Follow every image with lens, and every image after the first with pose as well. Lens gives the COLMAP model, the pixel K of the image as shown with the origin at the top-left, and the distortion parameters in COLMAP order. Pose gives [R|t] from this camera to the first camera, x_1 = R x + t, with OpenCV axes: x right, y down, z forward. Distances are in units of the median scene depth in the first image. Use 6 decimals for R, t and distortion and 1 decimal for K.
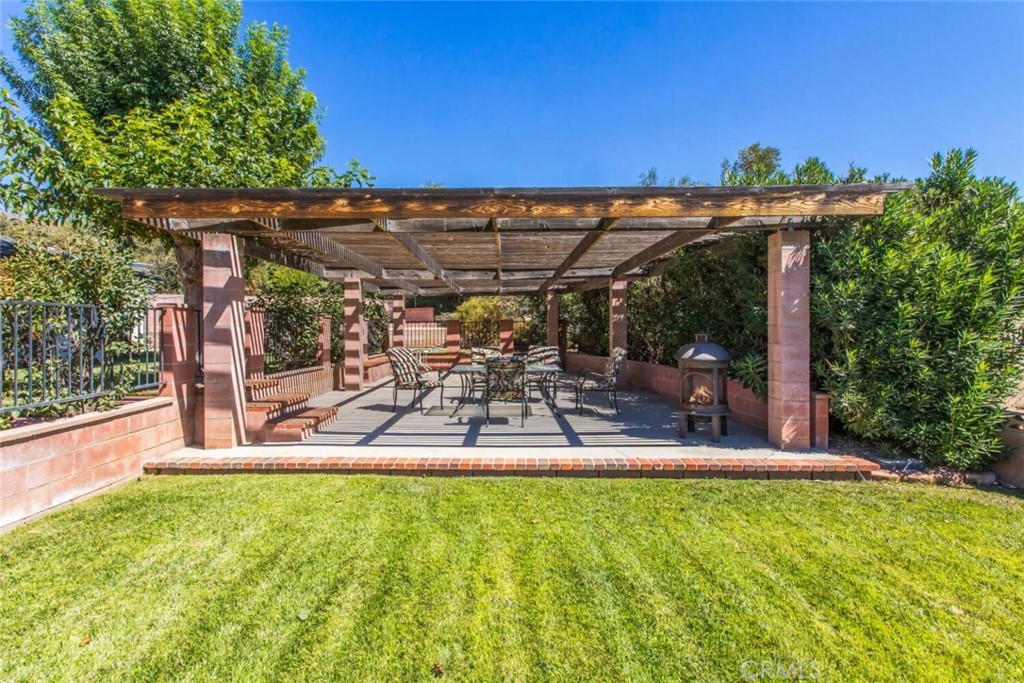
lens RADIAL K [[500.1, 0, 504.2], [0, 500.1, 336.4], [0, 0, 1]] dist [0.005369, 0.000236]
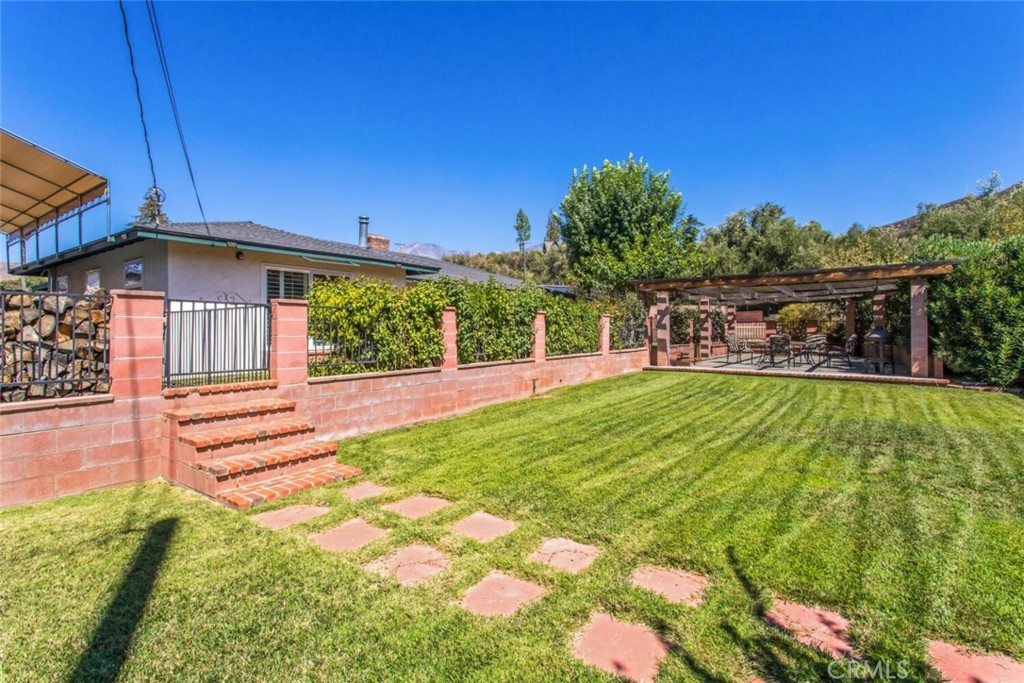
lens RADIAL K [[493.7, 0, 509.9], [0, 493.7, 324.8], [0, 0, 1]] dist [0.009203, 0.000718]
pose [[0.803445, -0.005203, -0.595357, 0.238913], [-0.010182, 0.999695, -0.022478, 0.034040], [0.595292, 0.024122, 0.803147, -1.024663]]
